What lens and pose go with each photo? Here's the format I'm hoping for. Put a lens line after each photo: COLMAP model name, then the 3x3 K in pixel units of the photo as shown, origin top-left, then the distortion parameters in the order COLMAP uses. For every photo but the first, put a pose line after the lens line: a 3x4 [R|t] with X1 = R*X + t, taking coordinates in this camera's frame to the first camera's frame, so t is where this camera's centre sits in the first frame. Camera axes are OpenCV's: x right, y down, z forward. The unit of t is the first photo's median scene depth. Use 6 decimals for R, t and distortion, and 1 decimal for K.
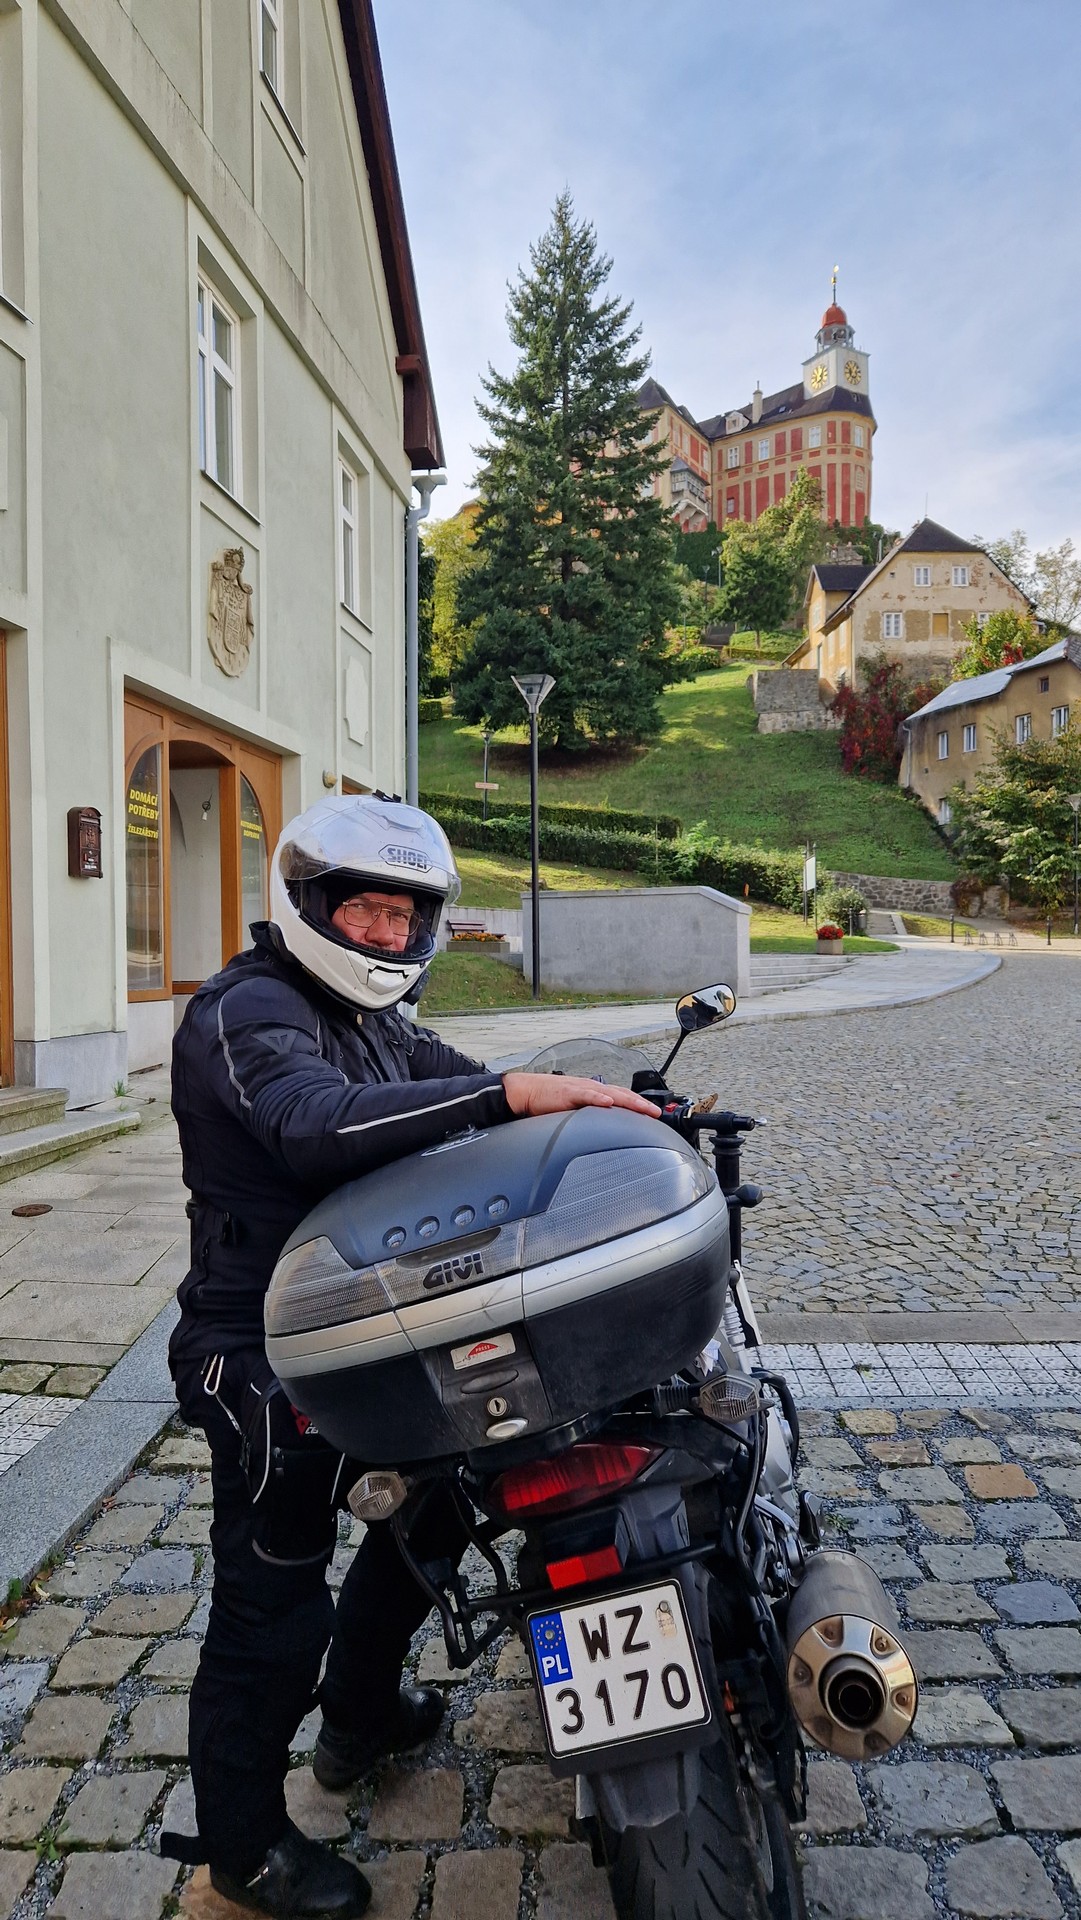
lens RADIAL K [[1305.4, 0, 515.5], [0, 1305.4, 994.1], [0, 0, 1]] dist [0.084236, -0.135002]
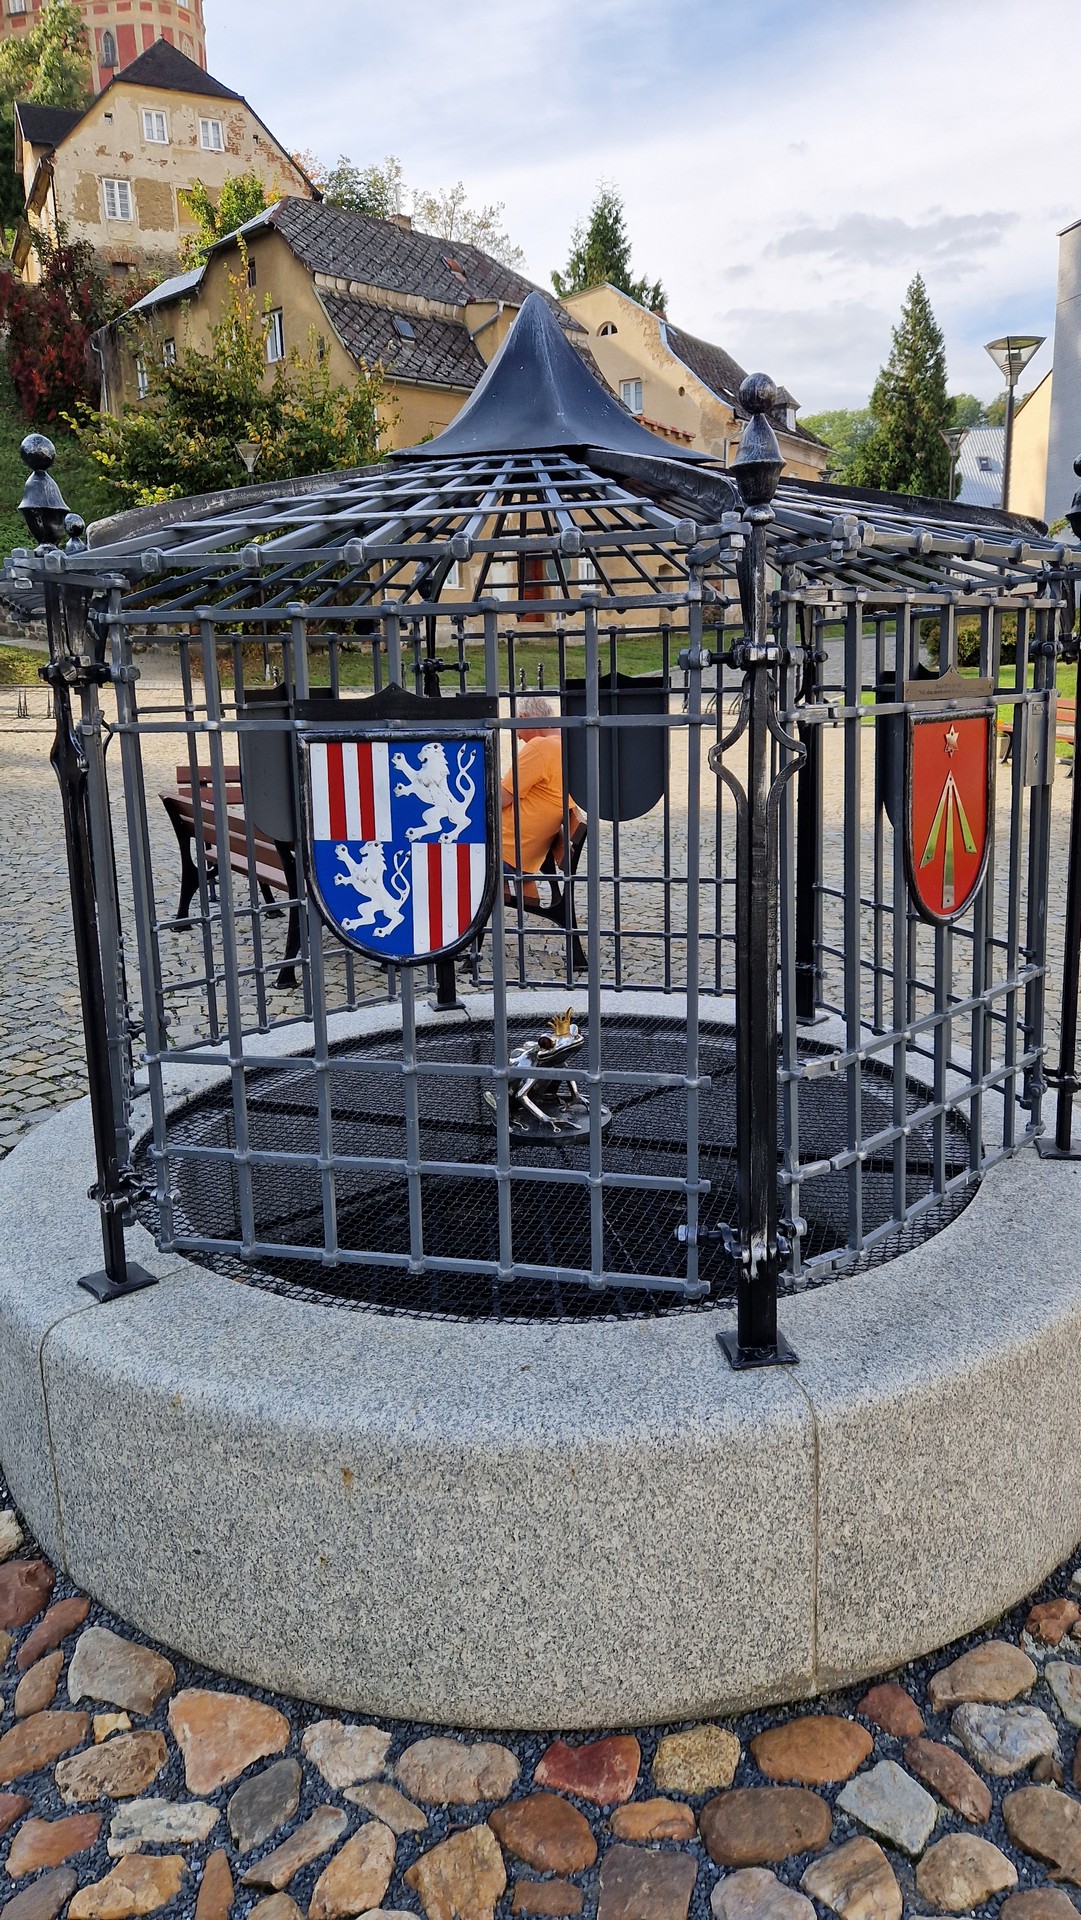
lens RADIAL K [[1299.5, 0, 540.5], [0, 1299.5, 960.0], [0, 0, 1]] dist [0.092755, -0.076081]
pose [[0.919551, -0.107405, 0.378008, 0.190204], [0.035393, 0.980651, 0.192537, -0.019565], [-0.391373, -0.163669, 0.905560, 0.232428]]
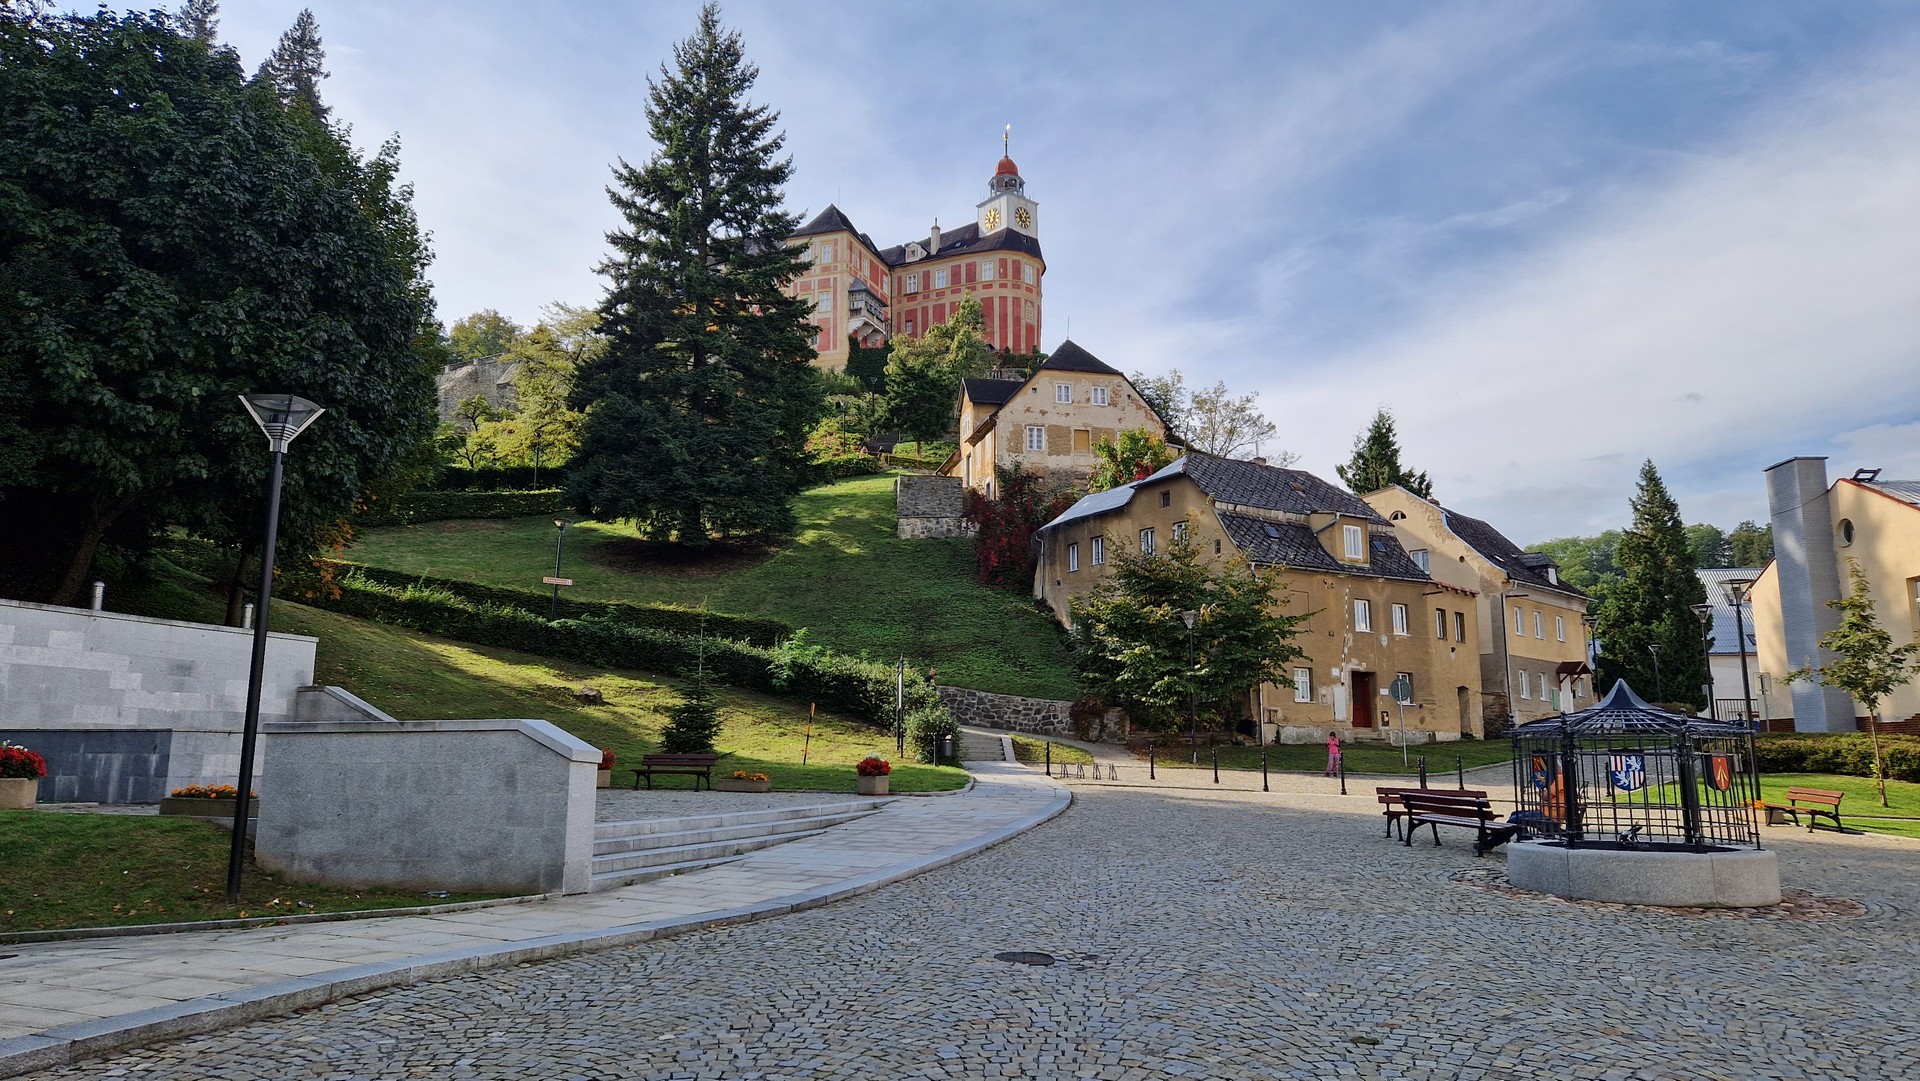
lens RADIAL K [[1299.5, 0, 977.5], [0, 1299.5, 540.9], [0, 0, 1]] dist [0.092755, -0.076081]
pose [[0.981797, 0.039603, 0.185760, 0.066888], [-0.002113, 0.980238, -0.197811, -0.011000], [-0.189923, 0.193818, 0.962478, 0.084439]]
